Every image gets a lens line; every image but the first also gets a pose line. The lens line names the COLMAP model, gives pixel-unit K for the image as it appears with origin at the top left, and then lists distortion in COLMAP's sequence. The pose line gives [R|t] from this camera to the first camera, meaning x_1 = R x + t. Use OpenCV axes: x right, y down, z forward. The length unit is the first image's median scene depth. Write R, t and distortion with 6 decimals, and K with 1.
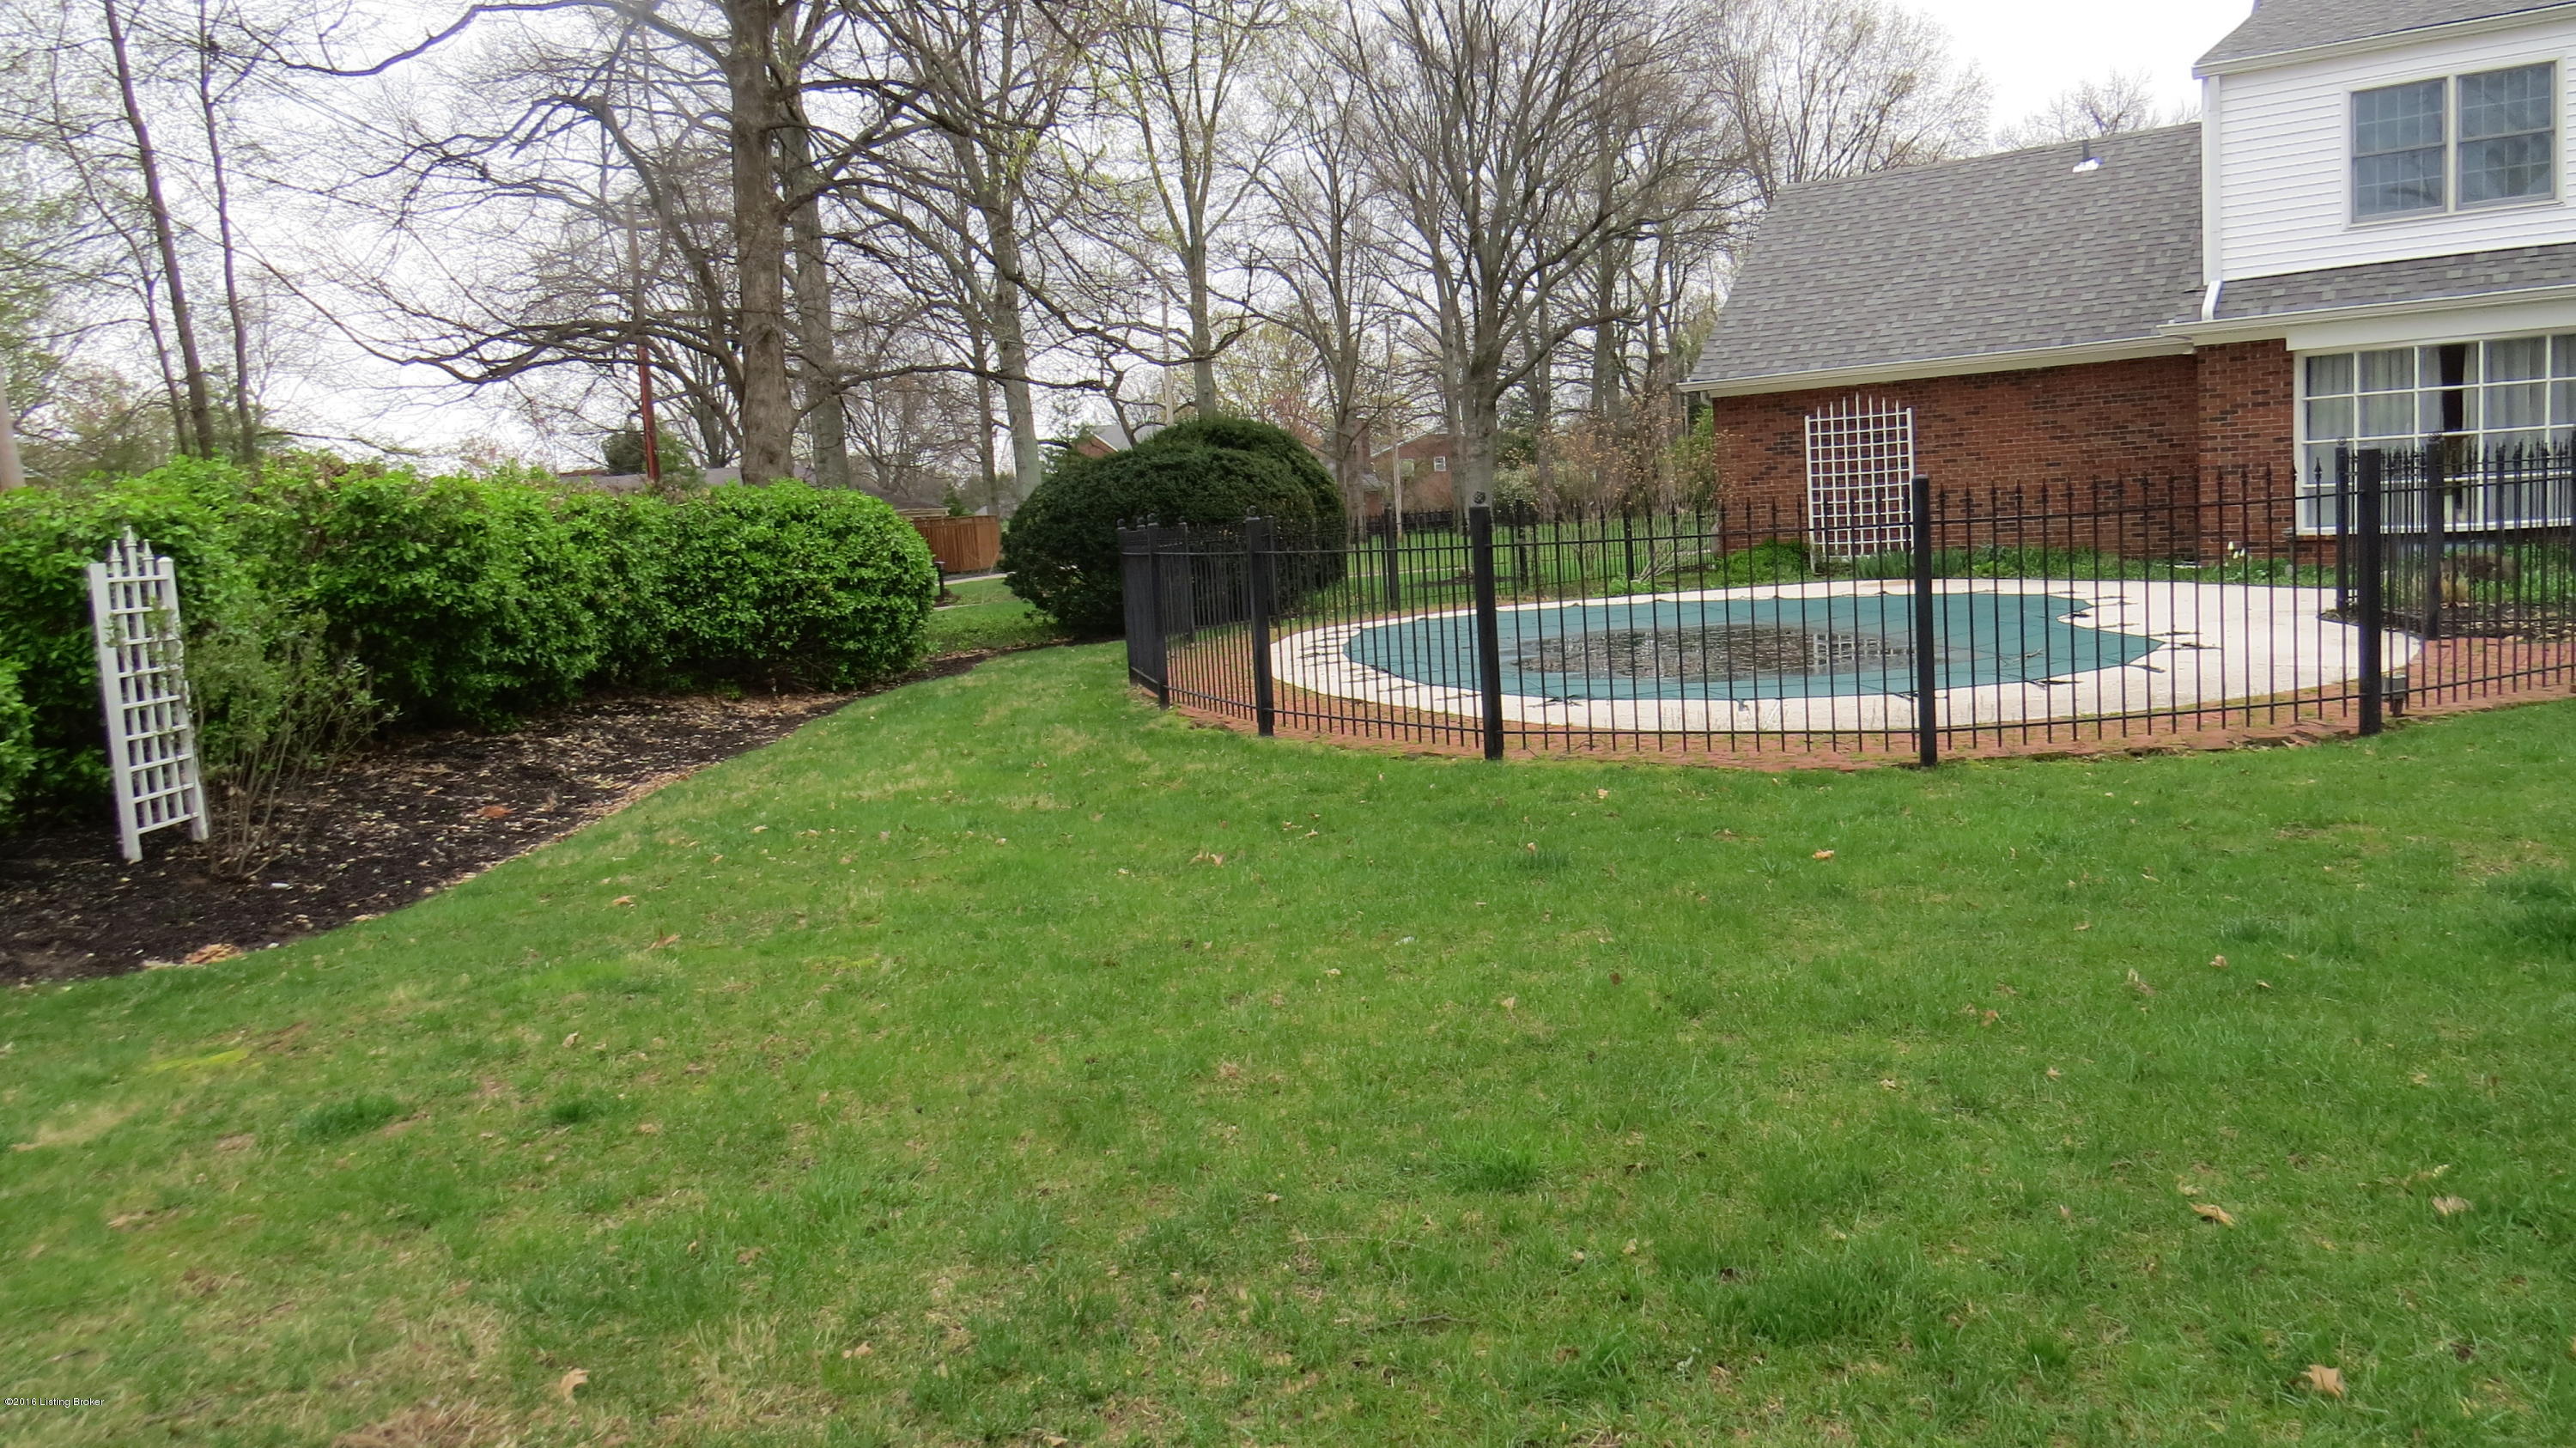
lens RADIAL K [[1886.6, 0, 1298.7], [0, 1886.6, 723.4], [0, 0, 1]] dist [-0.004666, 0.004589]
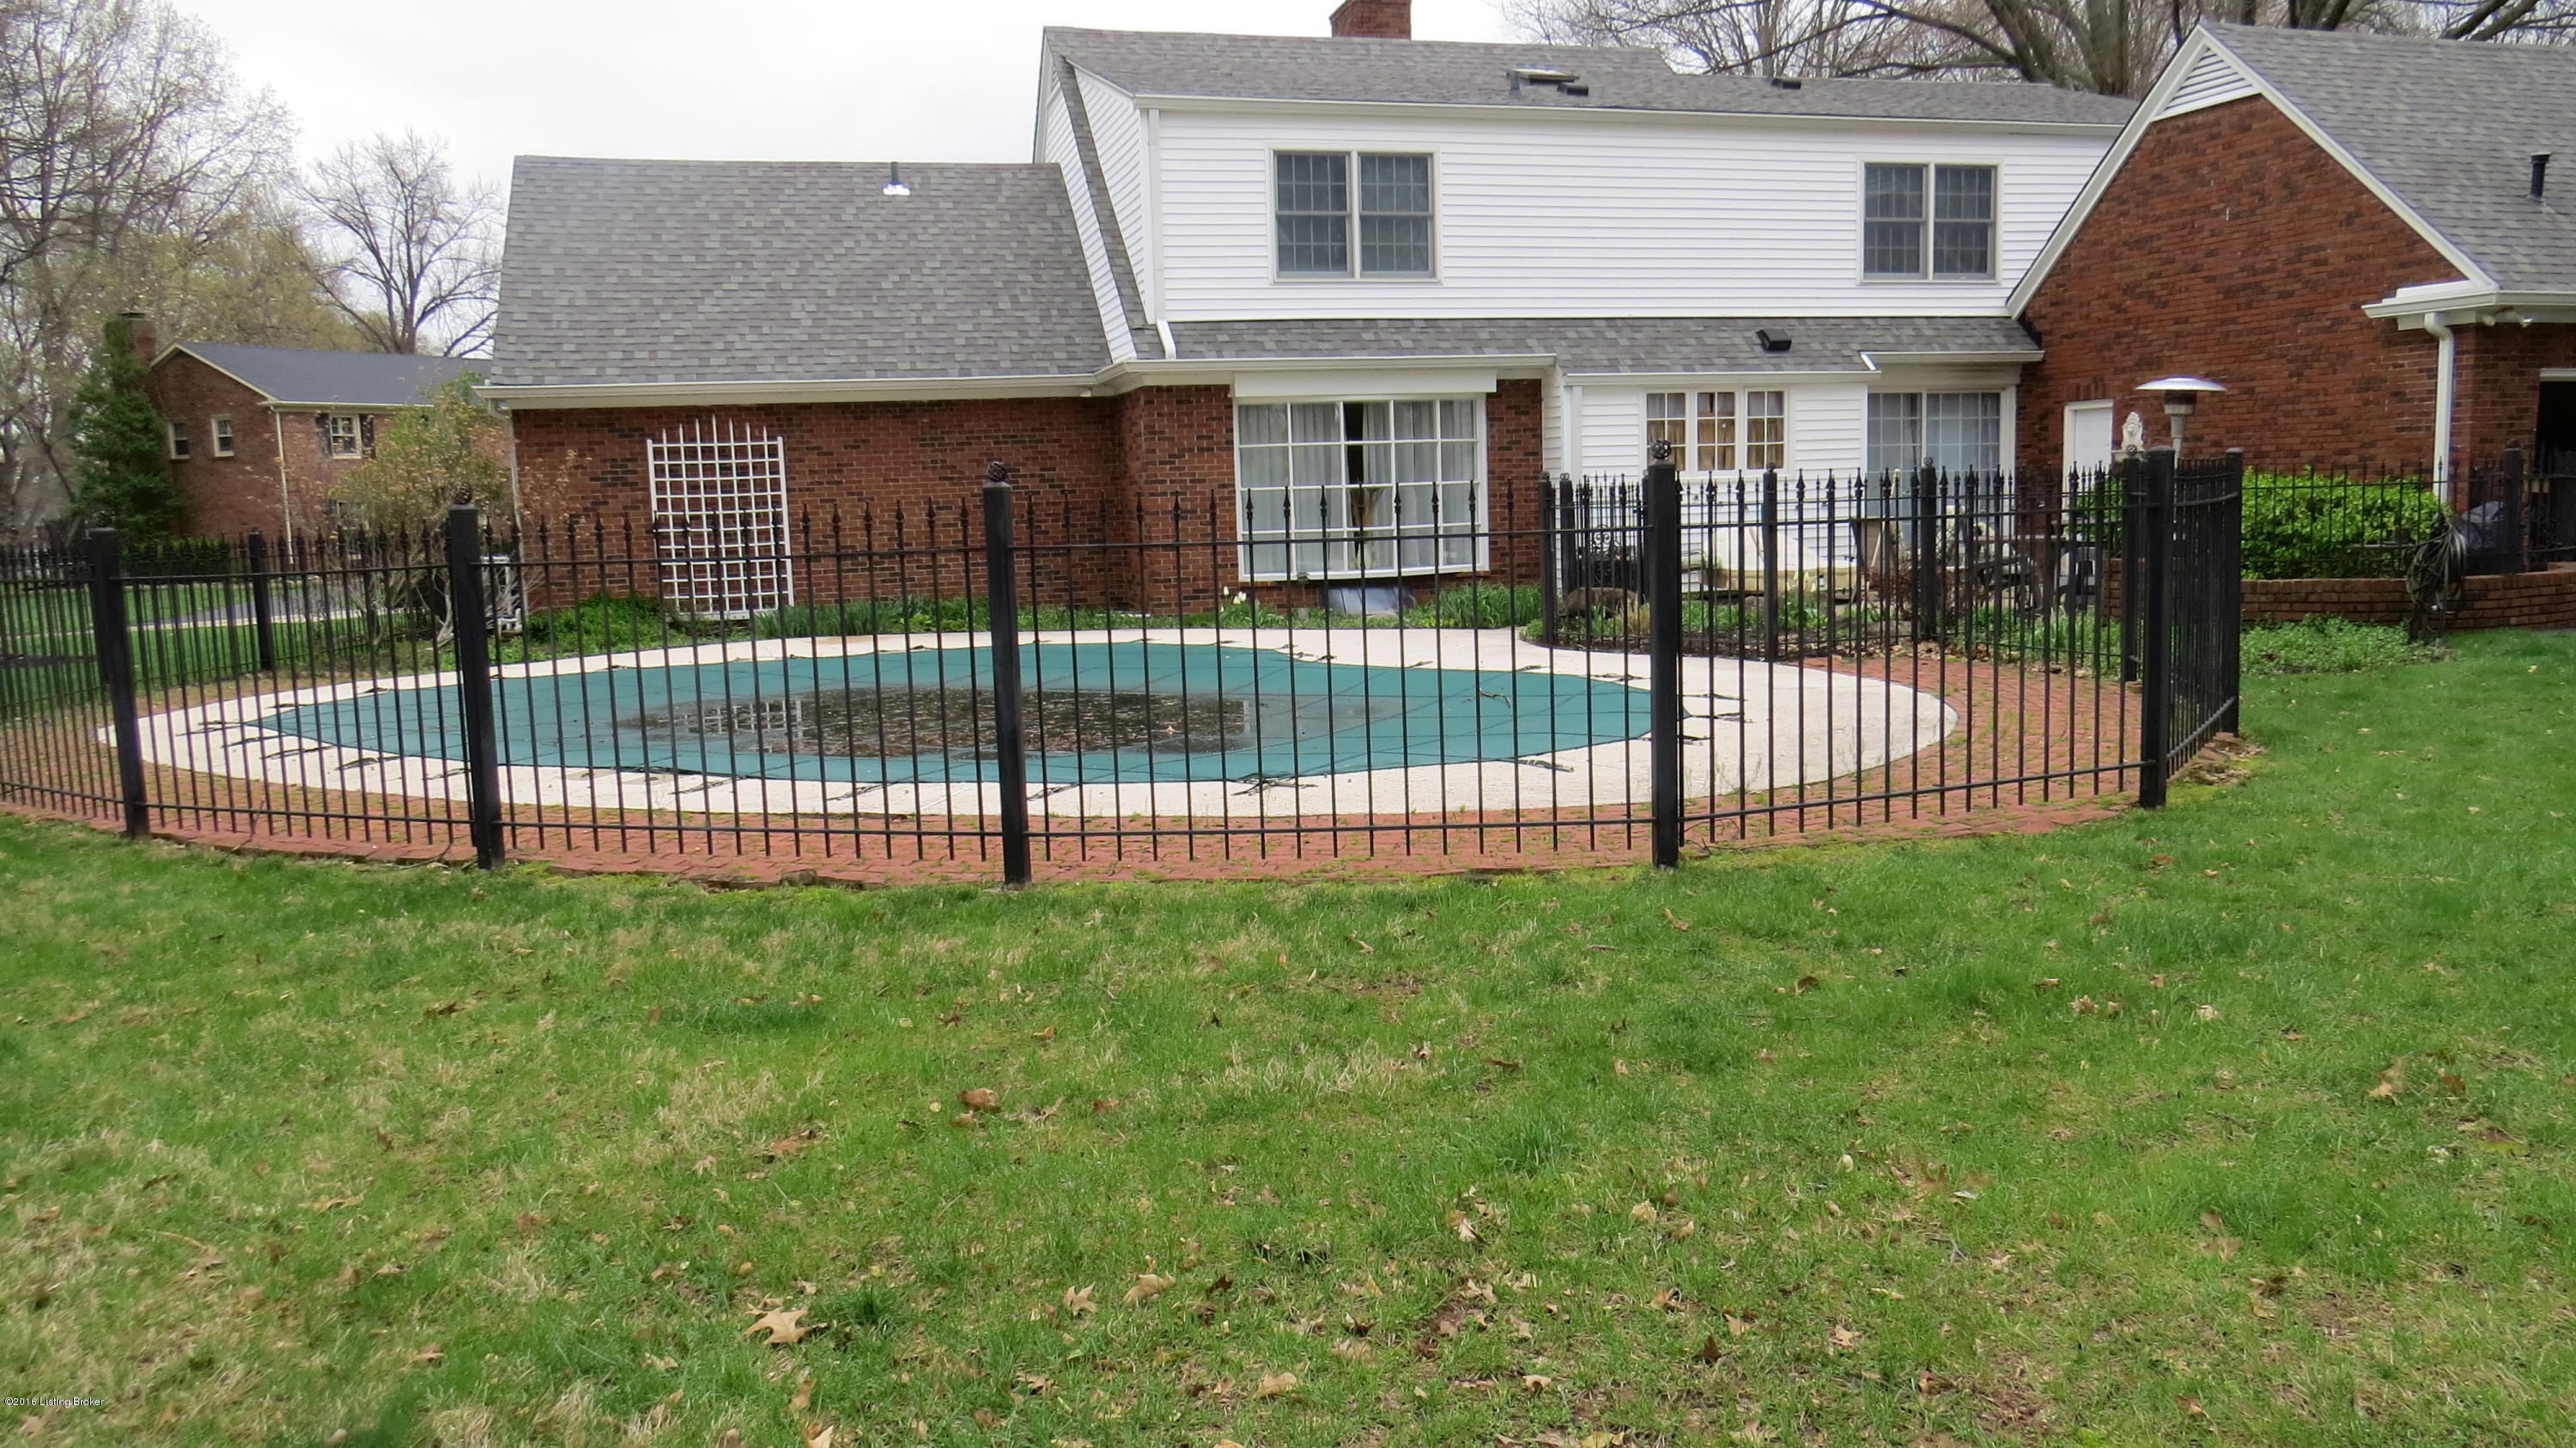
lens RADIAL K [[1886.6, 0, 1286.9], [0, 1886.6, 719.4], [0, 0, 1]] dist [-0.004666, 0.004589]
pose [[0.602725, -0.049568, 0.796408, -0.232922], [0.091164, 0.995811, -0.007014, -0.015109], [-0.792724, 0.076832, 0.604719, 0.336118]]
